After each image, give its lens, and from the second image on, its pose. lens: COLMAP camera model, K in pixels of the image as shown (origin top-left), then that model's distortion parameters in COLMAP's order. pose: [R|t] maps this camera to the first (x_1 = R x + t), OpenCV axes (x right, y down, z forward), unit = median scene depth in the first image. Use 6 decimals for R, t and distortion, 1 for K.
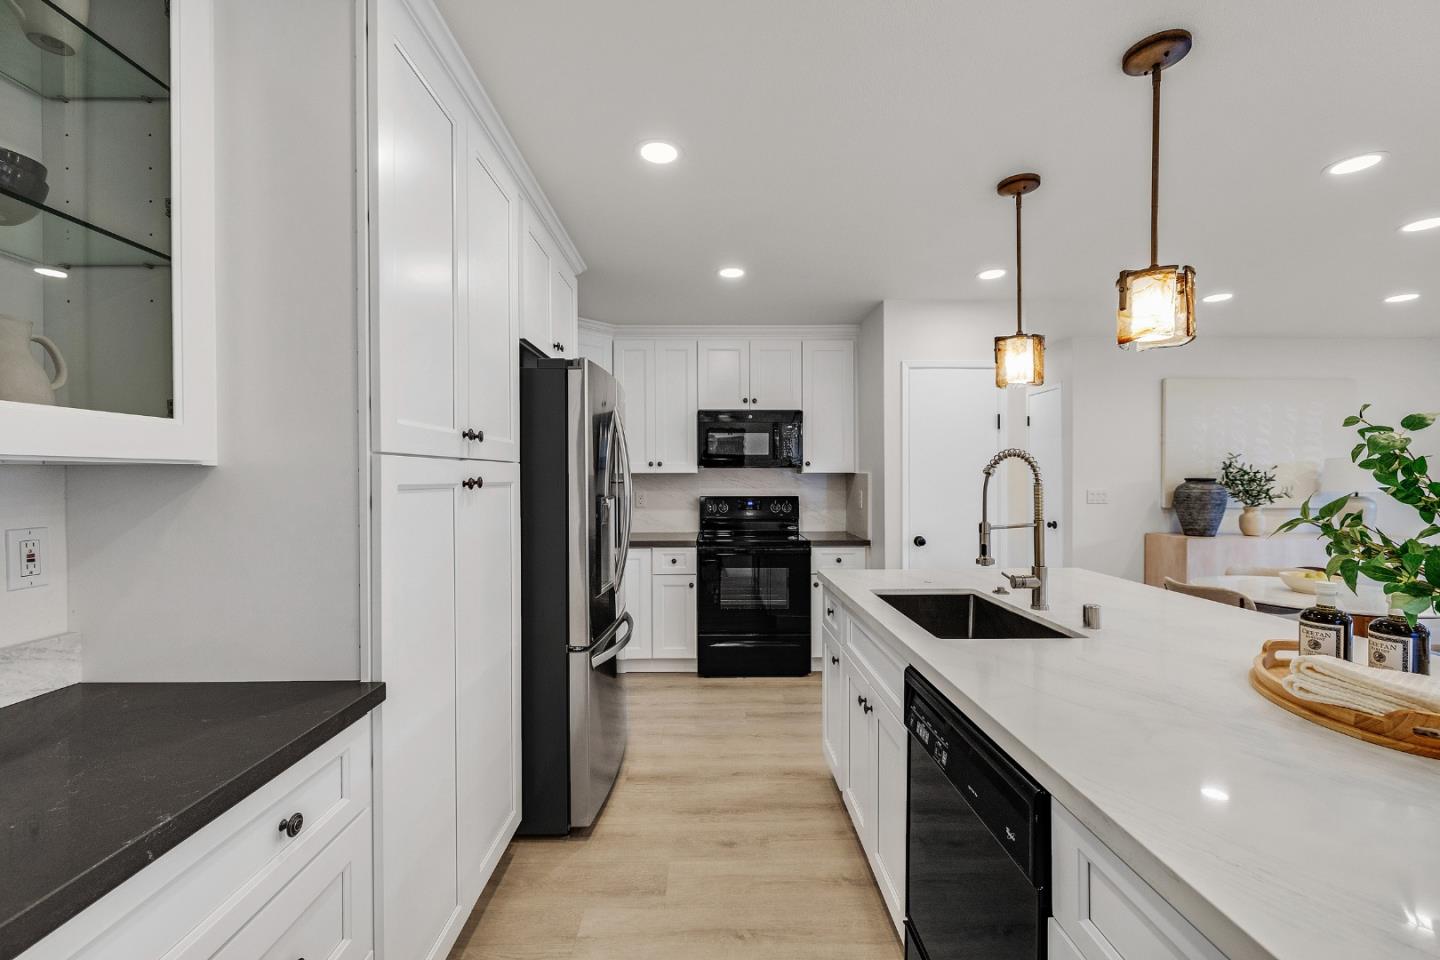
lens RADIAL K [[606.8, 0, 720.0], [0, 606.8, 480.0], [0, 0, 1]] dist [-0.000232, -0.000234]
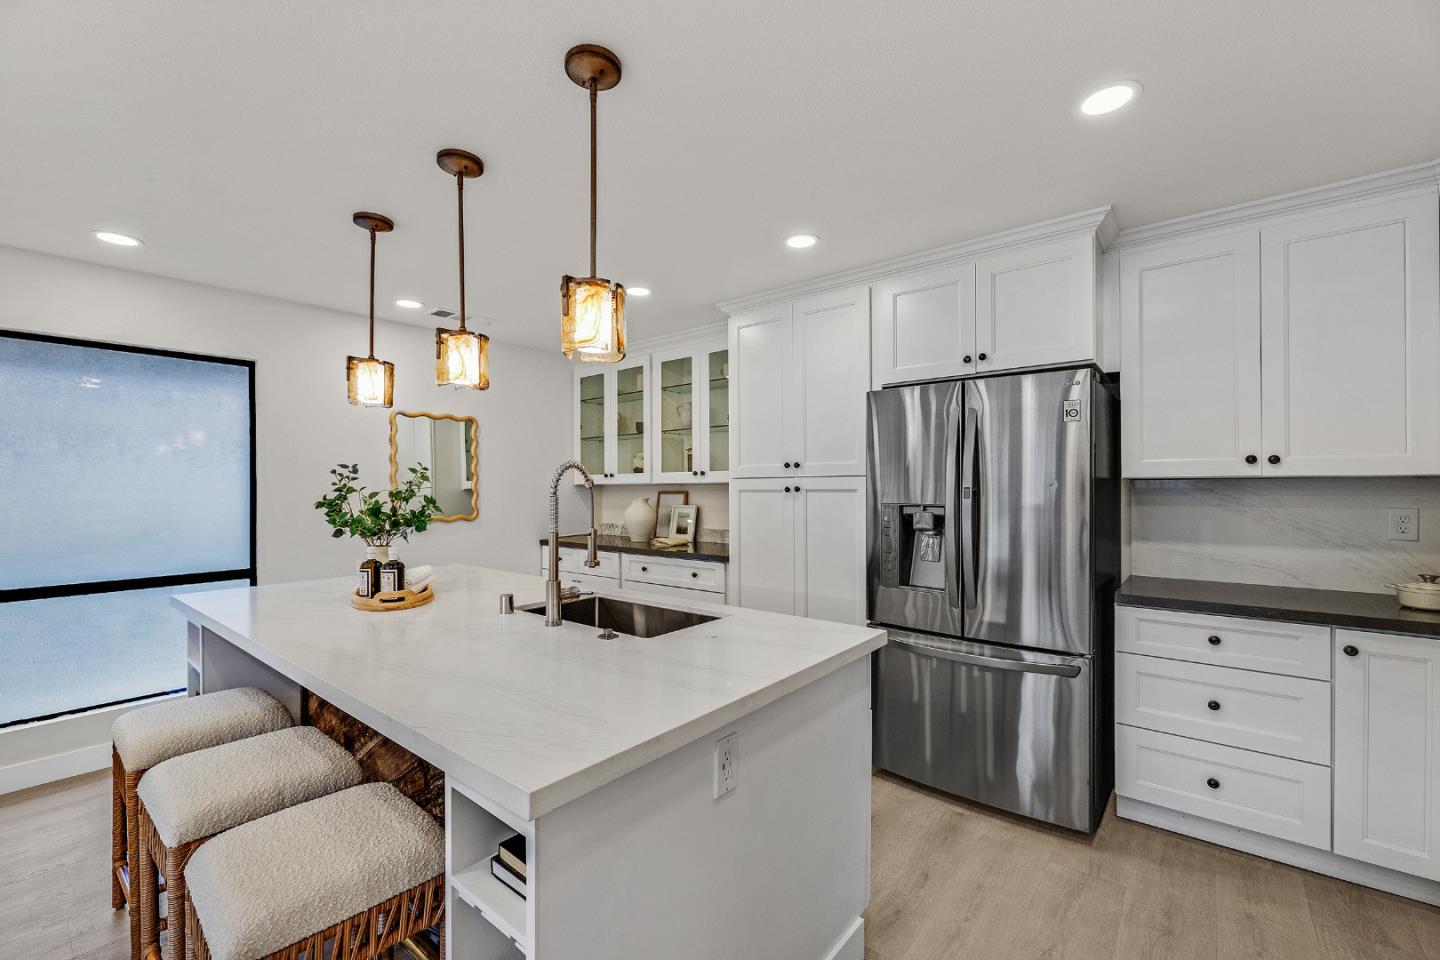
lens RADIAL K [[626.1, 0, 714.0], [0, 626.1, 483.9], [0, 0, 1]] dist [0.001820, 0.000106]
pose [[-0.669696, 0.014114, -0.742501, 0.672075], [0.007572, 0.999897, 0.012177, -0.013862], [0.742597, 0.002533, -0.669734, 0.981171]]
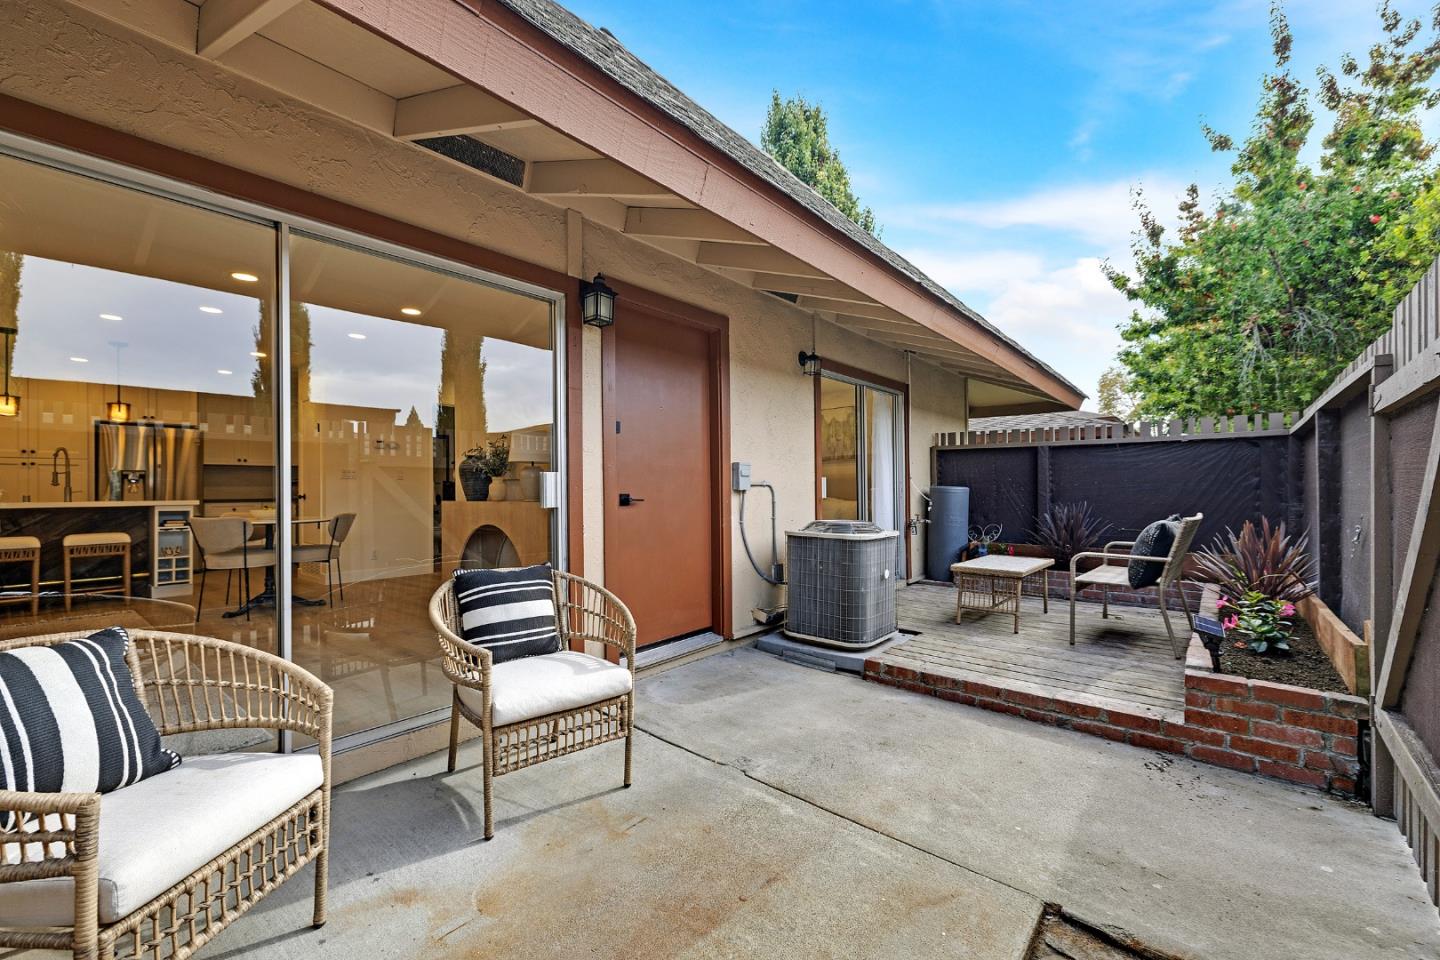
lens RADIAL K [[599.2, 0, 719.5], [0, 599.2, 485.4], [0, 0, 1]] dist [-0.002424, -0.000422]
pose [[0.755319, -0.005163, -0.655337, 2.382508], [-0.000652, 0.999963, -0.008630, 0.073213], [0.655357, 0.006945, 0.755288, 0.509185]]
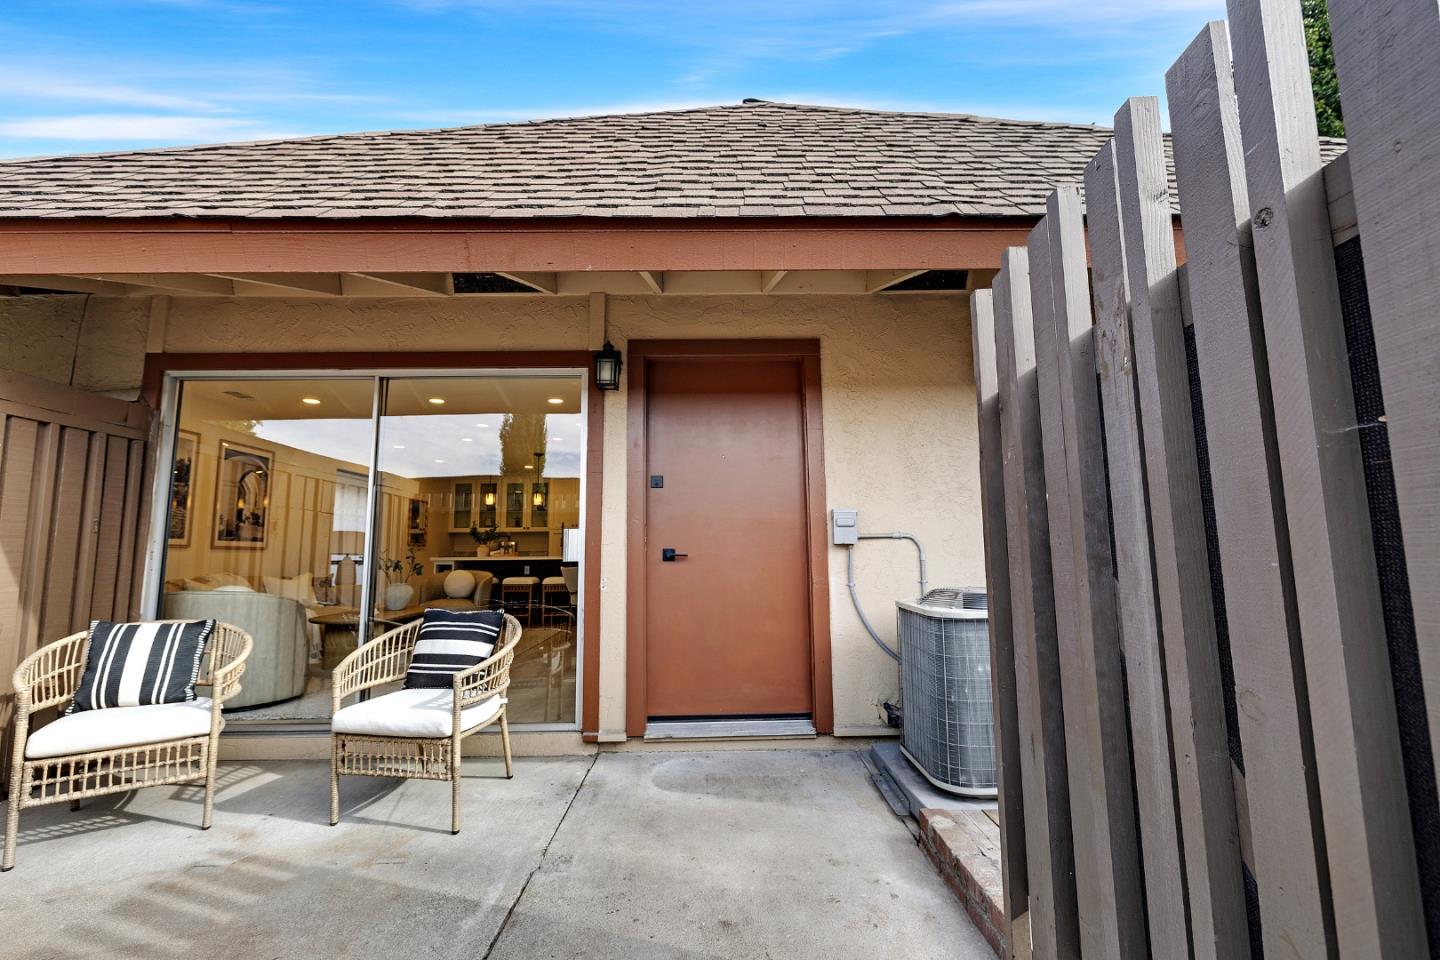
lens RADIAL K [[606.8, 0, 720.0], [0, 606.8, 480.0], [0, 0, 1]] dist [-0.000232, -0.000234]
pose [[-0.004787, -0.113399, -0.993538, 2.565269], [0.003855, 0.993540, -0.113417, 0.078537], [0.999981, -0.004373, -0.004319, 1.128770]]
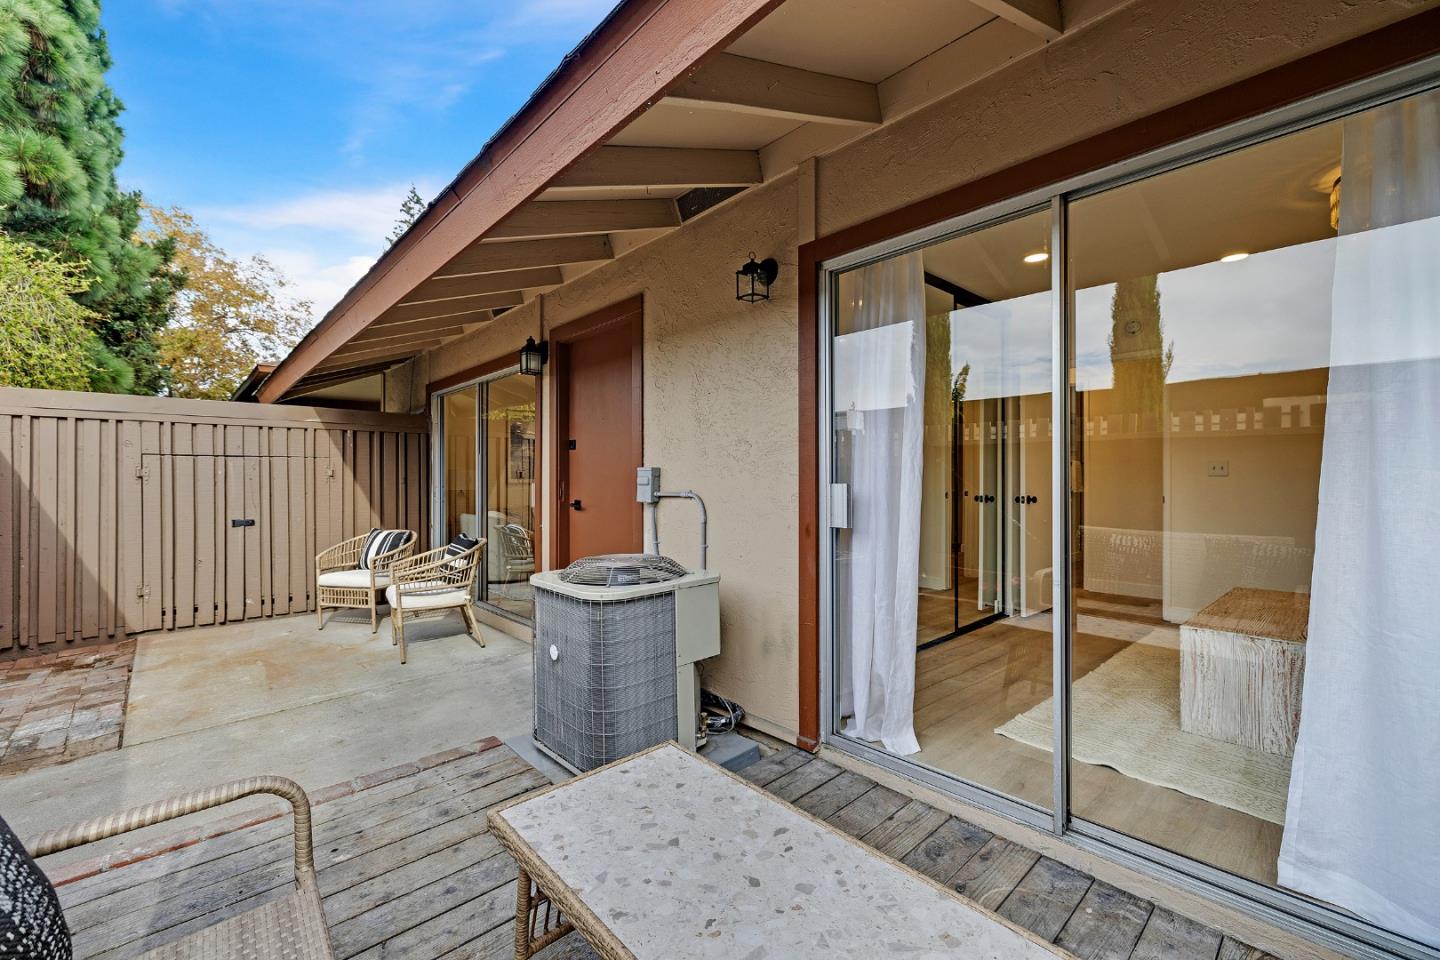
lens RADIAL K [[606.8, 0, 720.0], [0, 606.8, 480.0], [0, 0, 1]] dist [-0.000232, -0.000234]
pose [[-0.758433, 0.007067, -0.651713, 2.209120], [0.002315, 0.999964, 0.008149, 0.036616], [0.651747, 0.004672, -0.758422, 1.968388]]
